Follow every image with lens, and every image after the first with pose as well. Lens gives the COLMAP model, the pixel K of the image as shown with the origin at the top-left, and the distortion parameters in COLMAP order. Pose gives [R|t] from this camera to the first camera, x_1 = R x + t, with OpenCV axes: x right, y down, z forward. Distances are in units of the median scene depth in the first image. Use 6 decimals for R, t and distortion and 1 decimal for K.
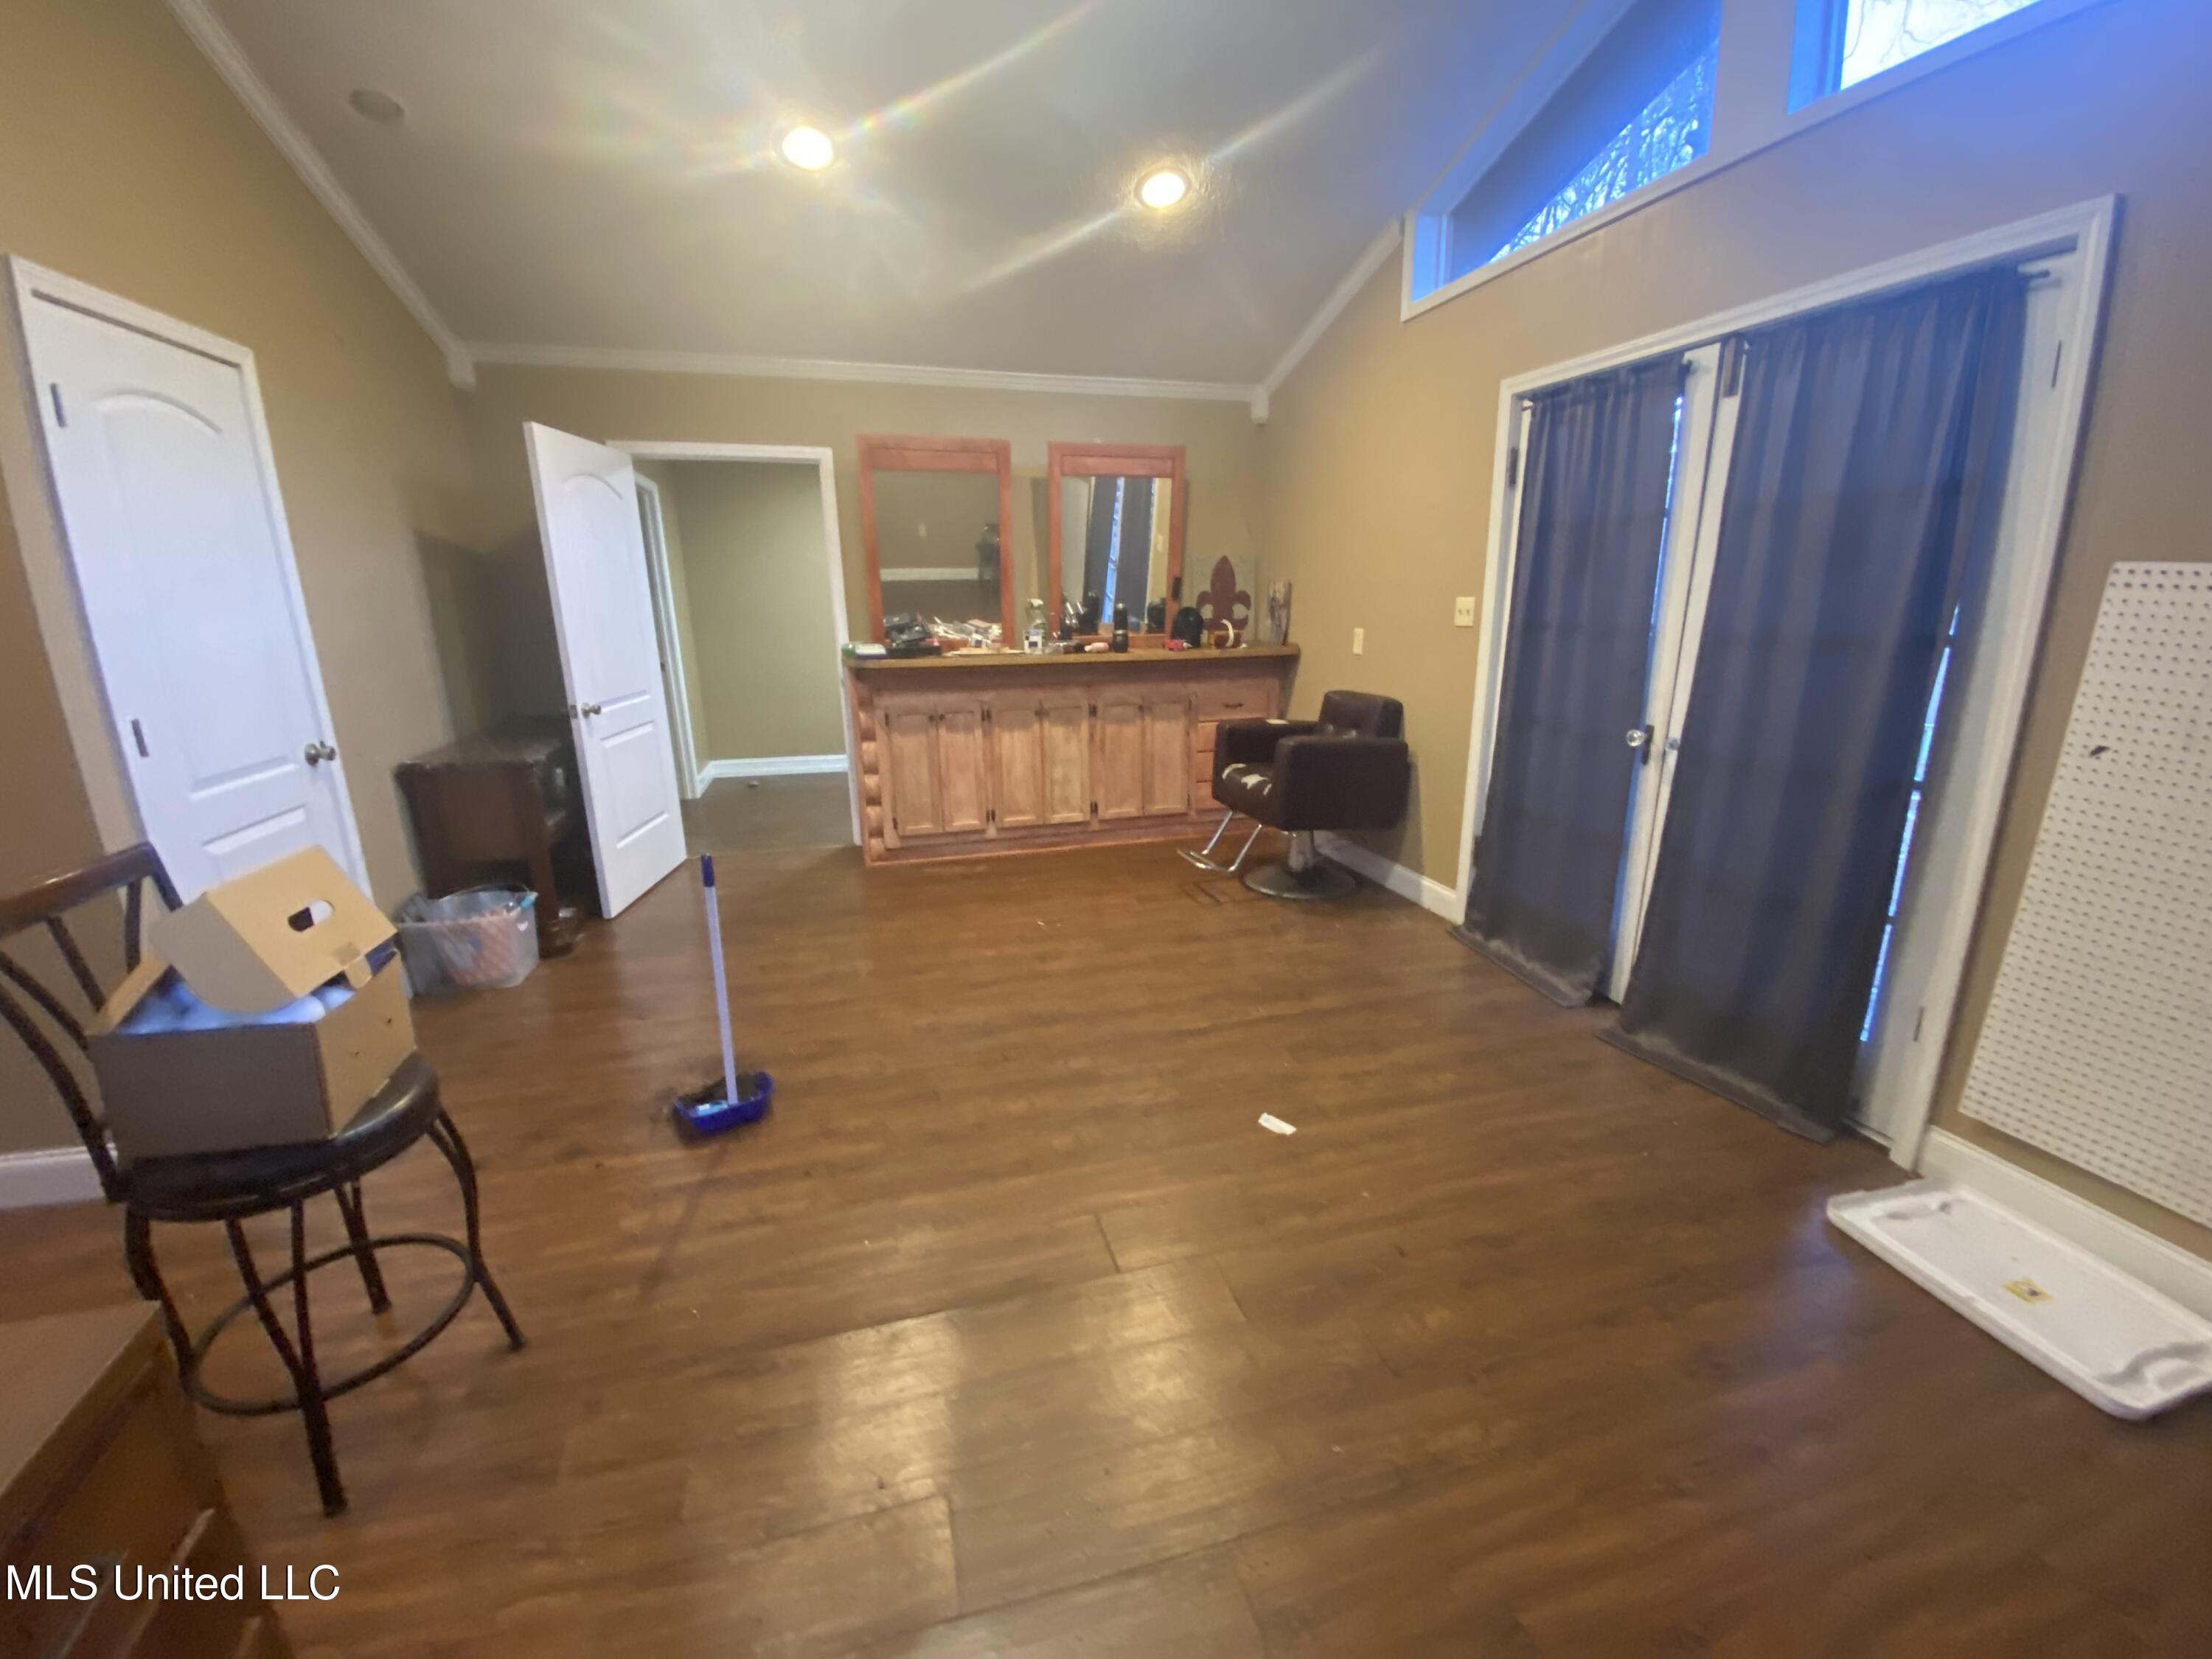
lens RADIAL K [[884.3, 0, 1098.8], [0, 884.3, 820.1], [0, 0, 1]] dist [-0.008894, -0.009326]
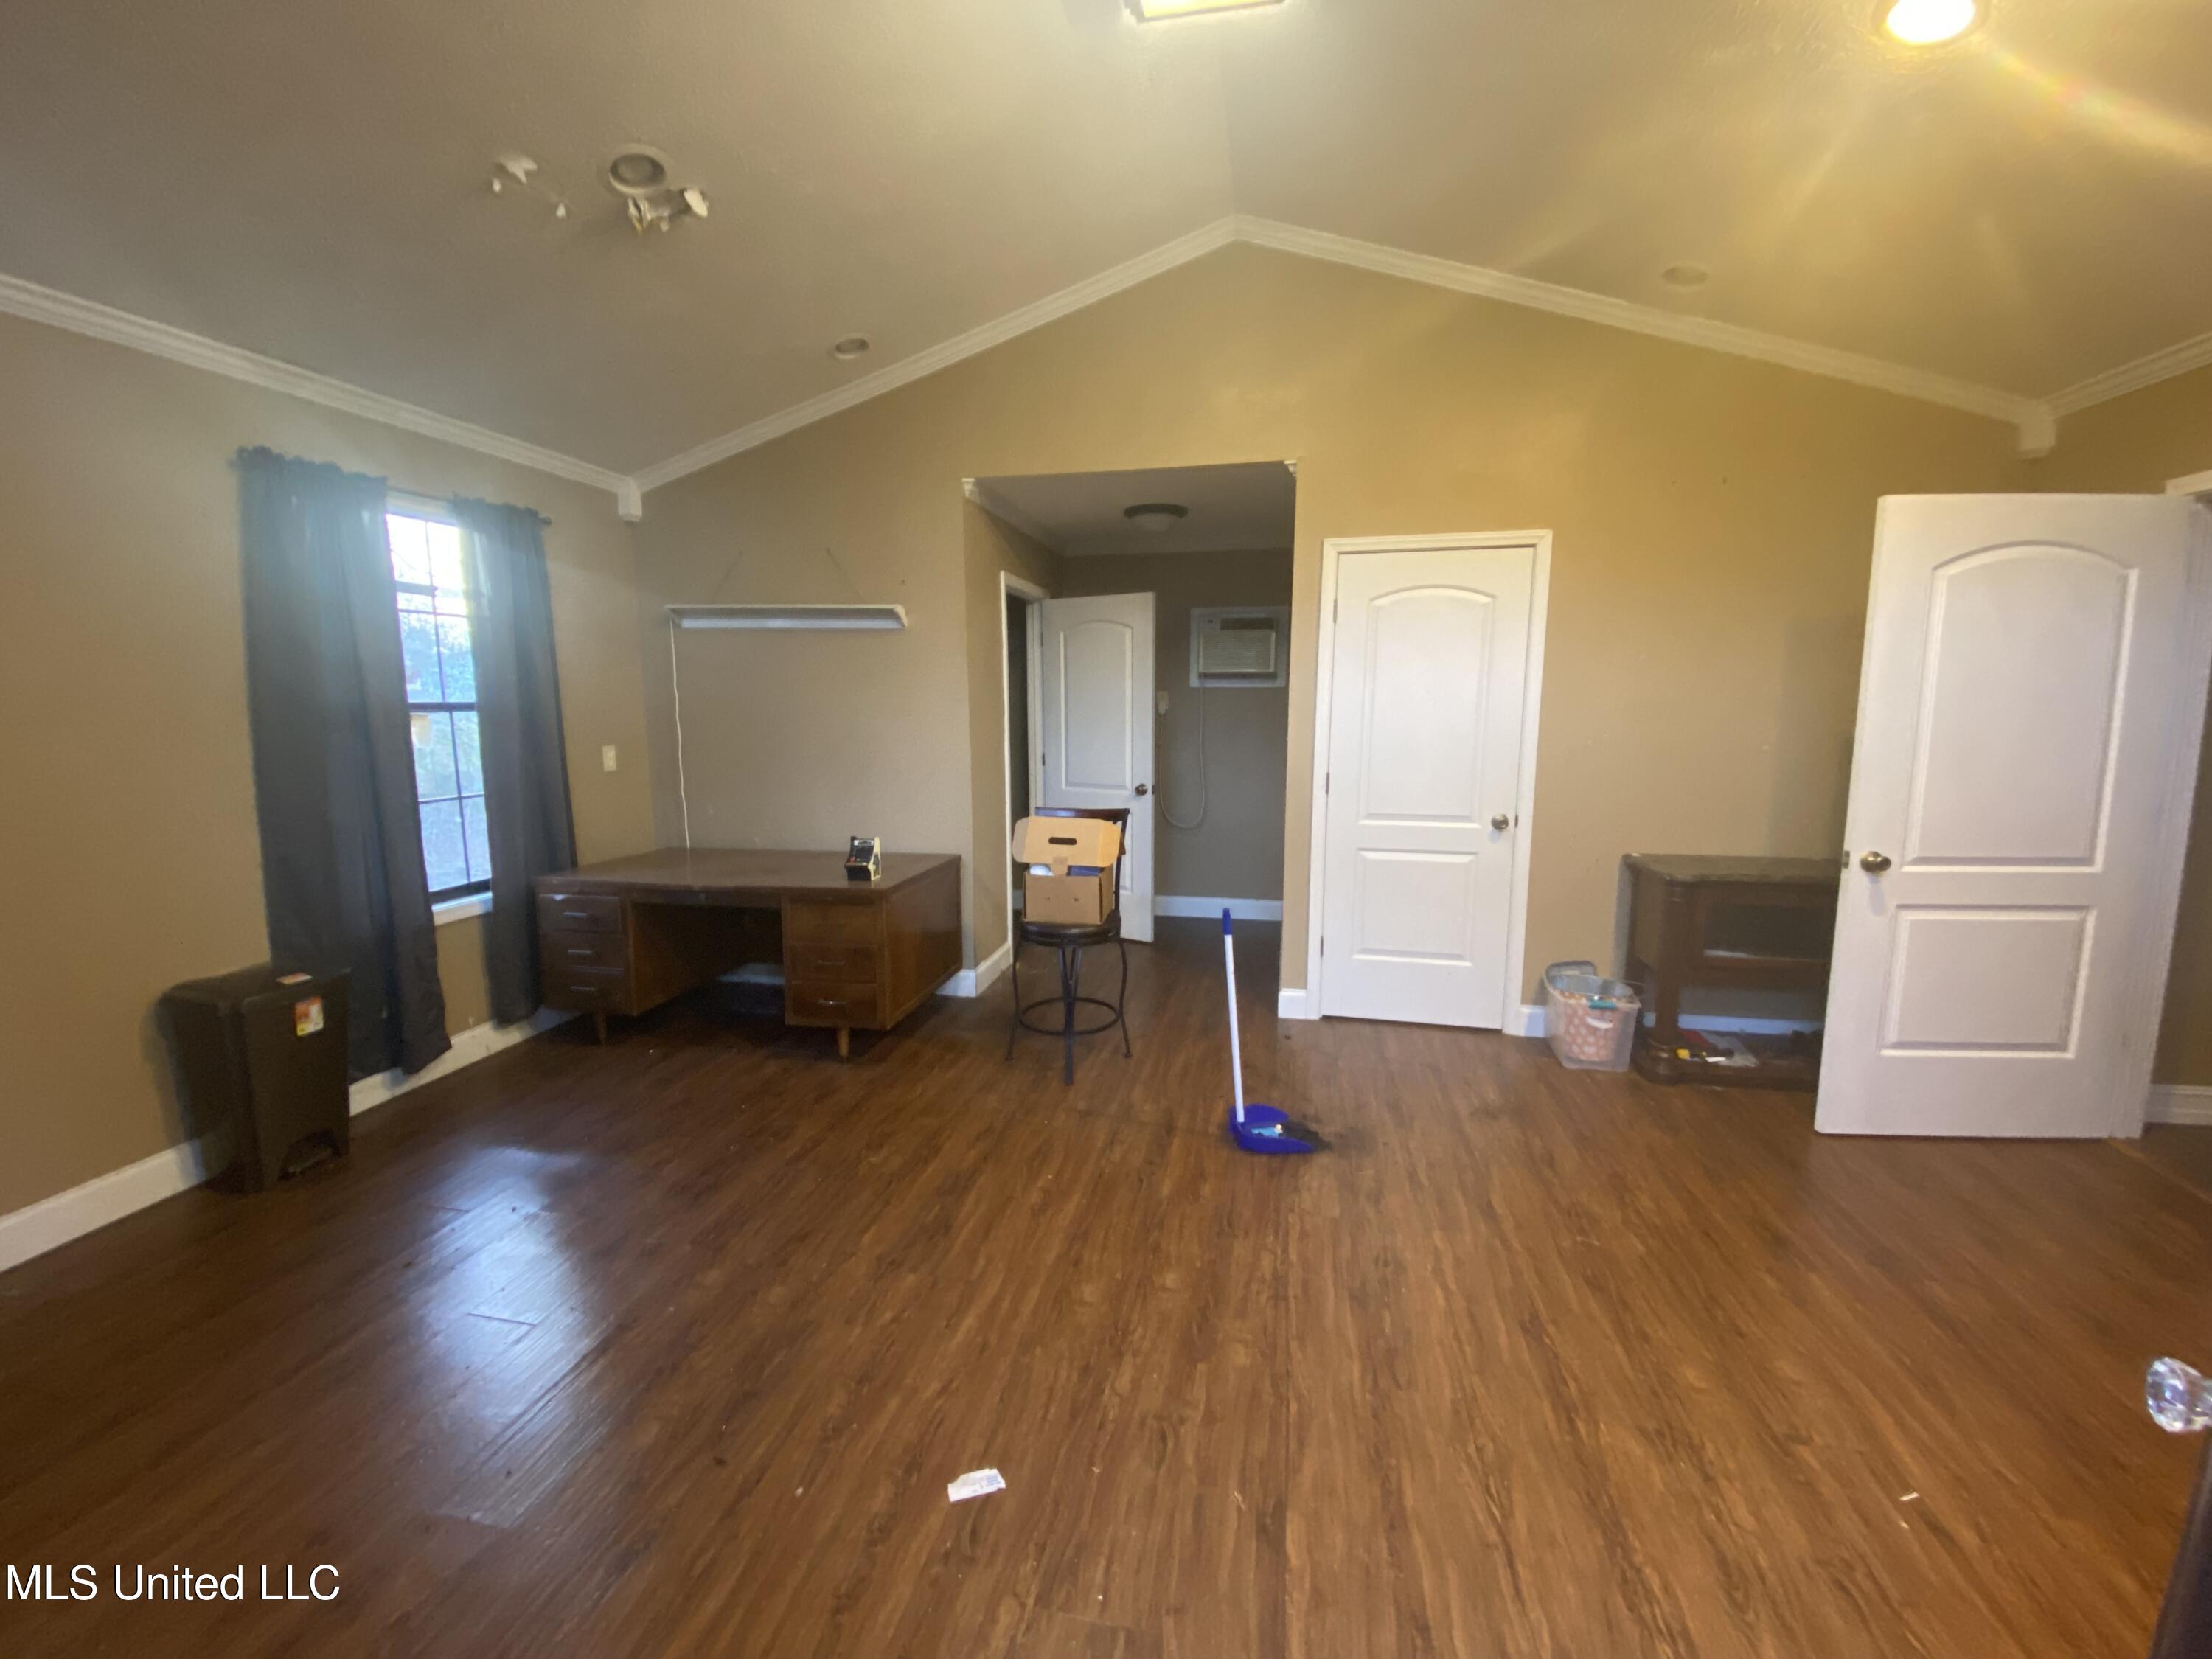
lens RADIAL K [[884.3, 0, 1114.1], [0, 884.3, 817.2], [0, 0, 1]] dist [-0.008894, -0.009326]
pose [[-0.453115, 0.124840, -0.882667, 0.641040], [-0.214147, 0.945909, 0.243716, -0.314072], [0.865348, 0.299452, -0.401871, 1.122332]]
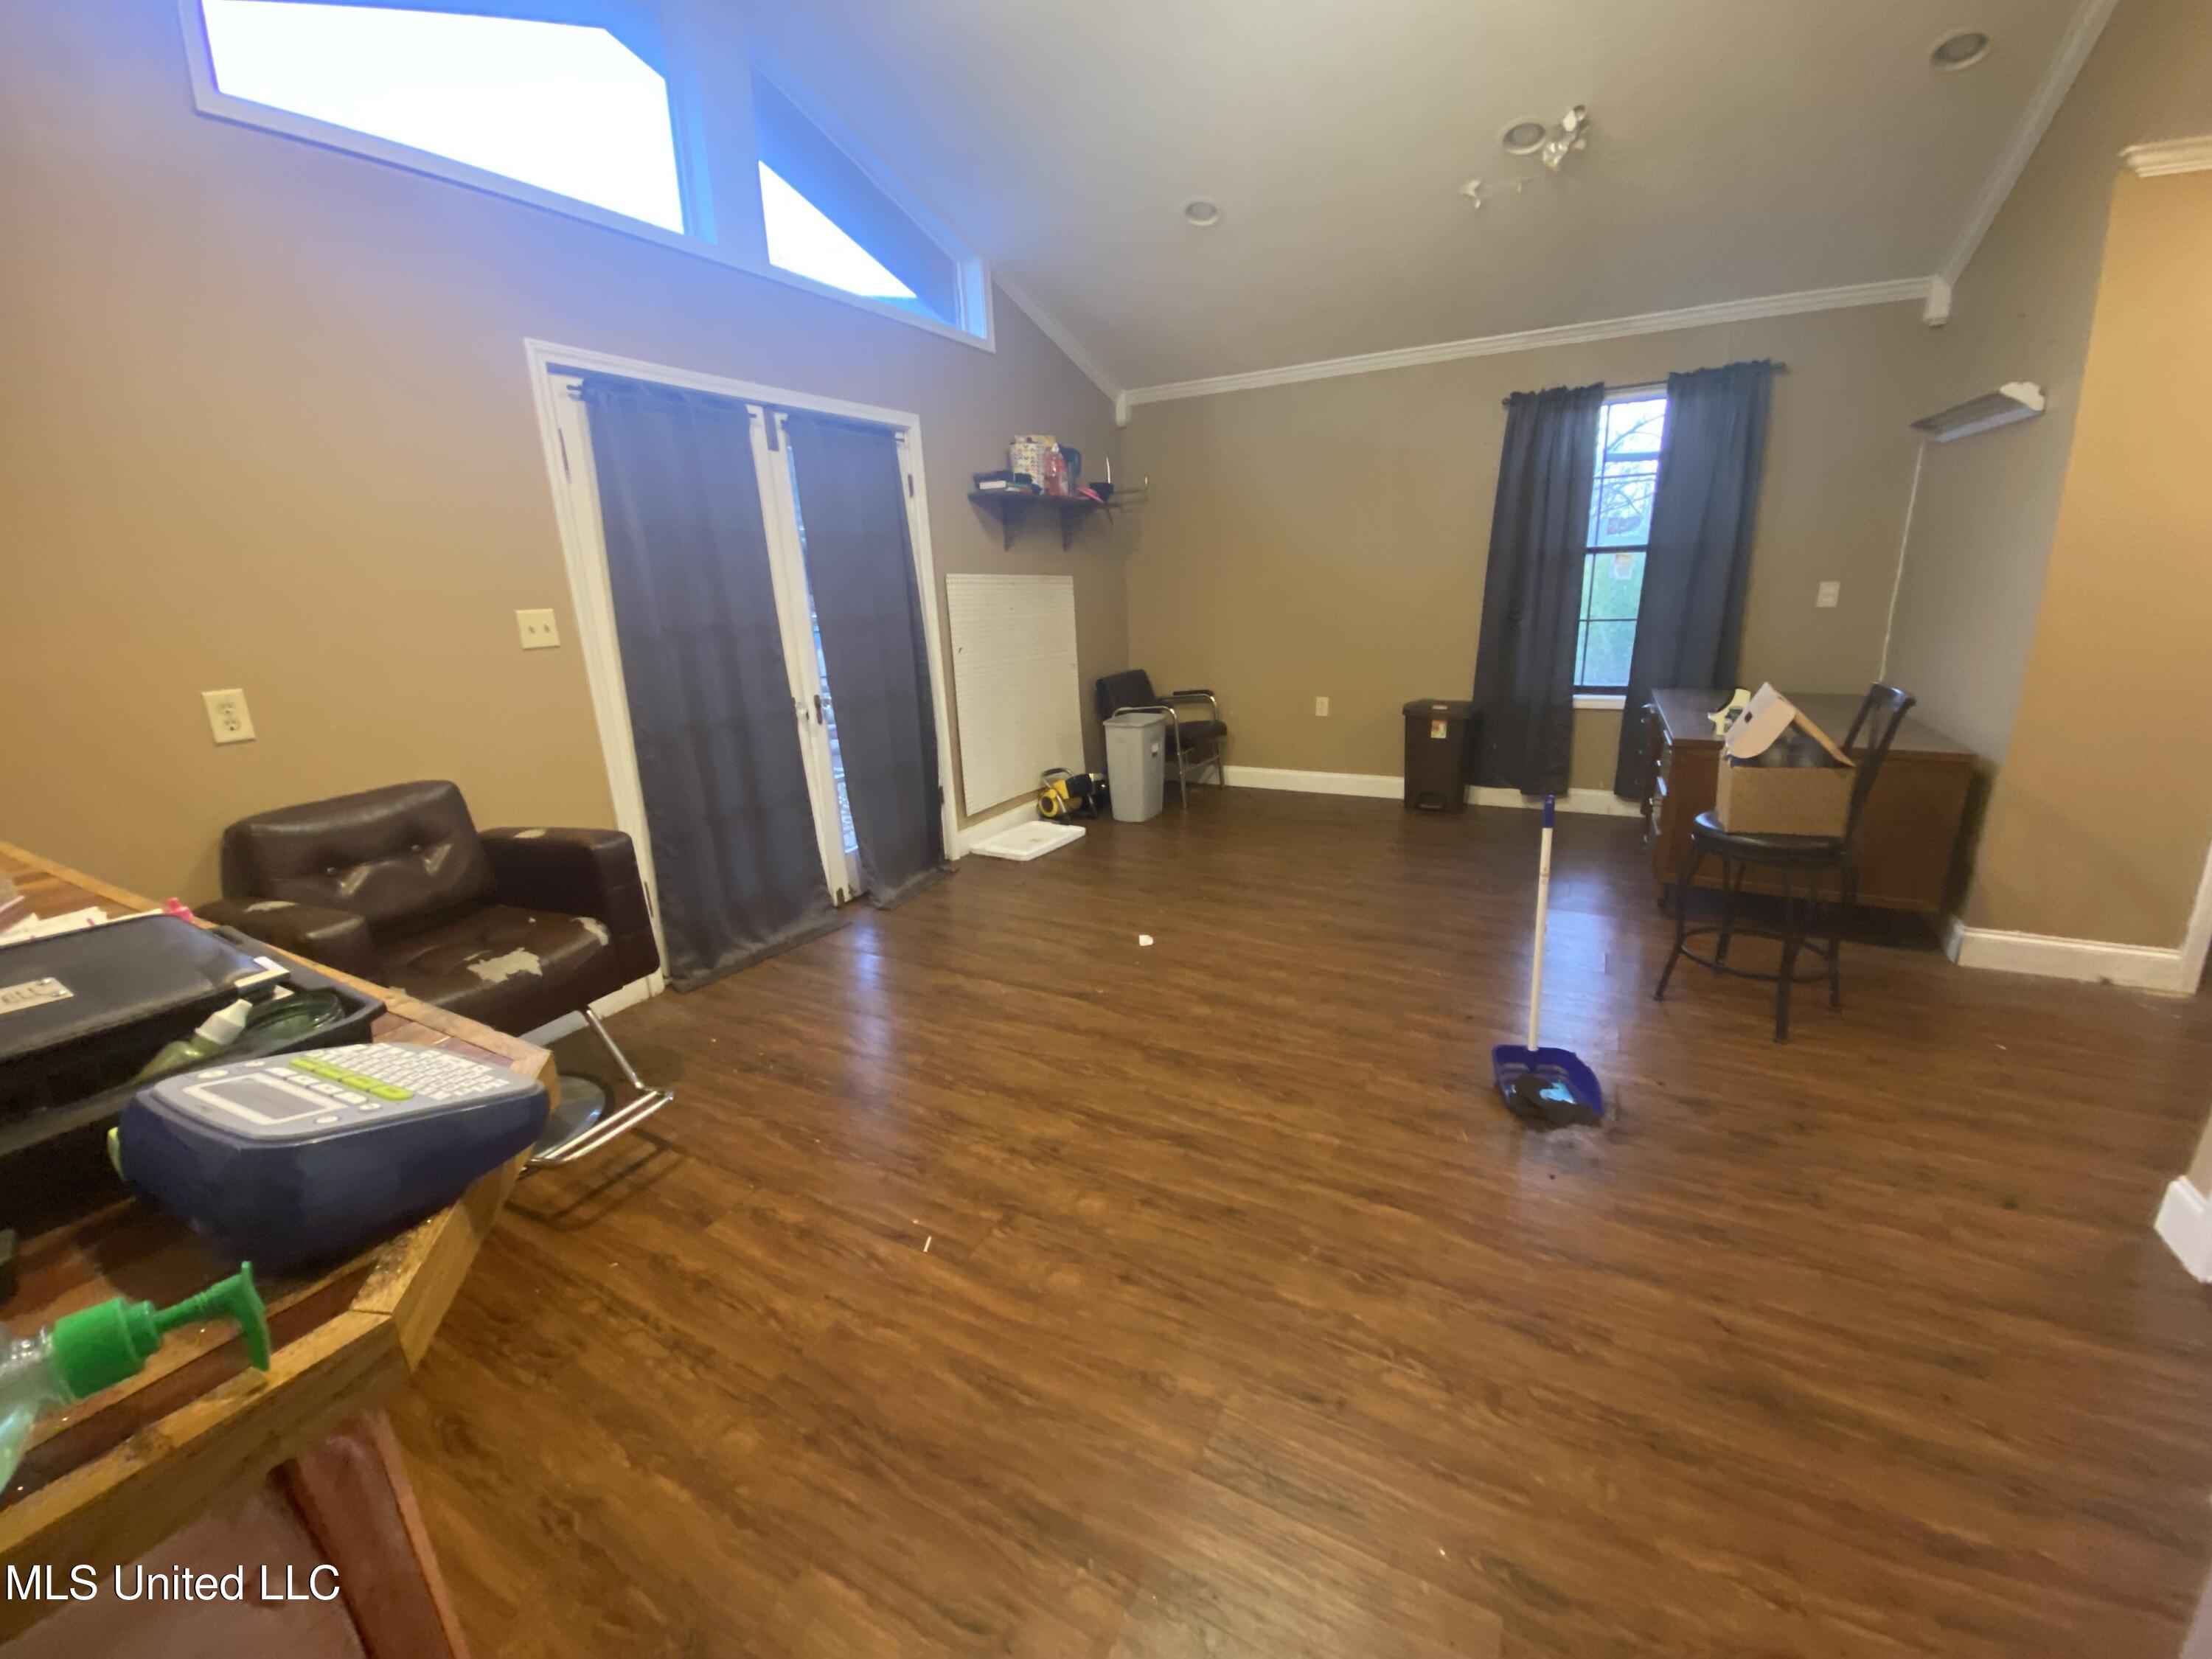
lens RADIAL K [[884.3, 0, 1088.0], [0, 884.3, 838.0], [0, 0, 1]] dist [-0.008894, -0.009326]
pose [[-0.705669, -0.161801, 0.689820, -0.666482], [0.219880, 0.875504, 0.430285, -0.425742], [-0.673561, 0.455316, -0.582239, 1.707668]]
